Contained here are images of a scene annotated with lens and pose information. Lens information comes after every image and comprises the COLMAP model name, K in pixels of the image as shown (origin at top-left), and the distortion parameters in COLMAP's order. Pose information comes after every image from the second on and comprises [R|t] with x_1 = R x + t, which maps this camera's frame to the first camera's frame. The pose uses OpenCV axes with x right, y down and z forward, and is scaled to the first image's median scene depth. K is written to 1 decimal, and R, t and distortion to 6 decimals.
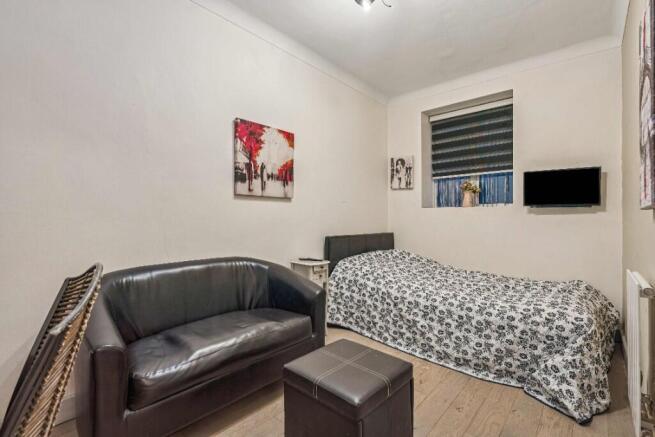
lens RADIAL K [[310.9, 0, 323.4], [0, 310.9, 218.3], [0, 0, 1]] dist [0.004124, -0.002195]
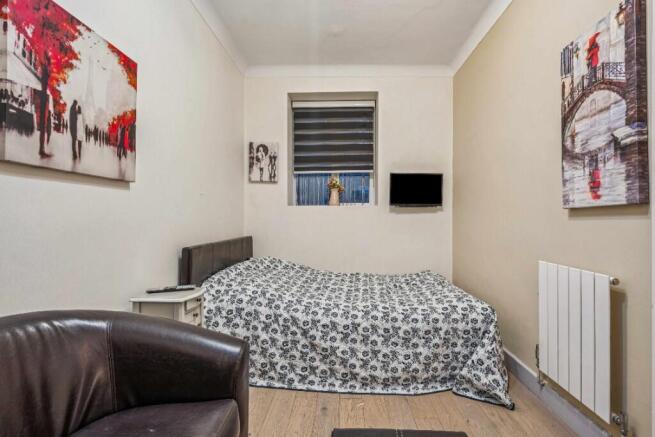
lens RADIAL K [[310.9, 0, 339.9], [0, 310.9, 219.1], [0, 0, 1]] dist [0.004124, -0.002195]
pose [[0.747609, -0.008440, 0.664086, -0.199333], [0.006324, 0.999964, 0.005589, -0.000633], [-0.664110, 0.000021, 0.747635, 0.369098]]
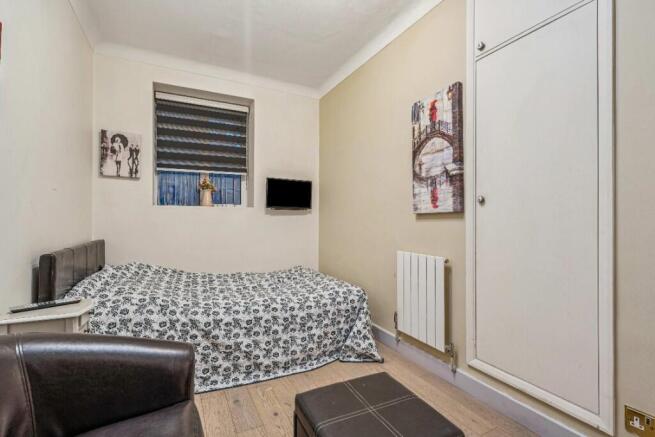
lens RADIAL K [[310.9, 0, 324.2], [0, 310.9, 215.9], [0, 0, 1]] dist [0.004124, -0.002195]
pose [[0.351275, 0.007172, 0.936245, -0.370706], [-0.000793, 0.999973, -0.007362, -0.002186], [-0.936272, 0.001844, 0.351271, 0.457295]]
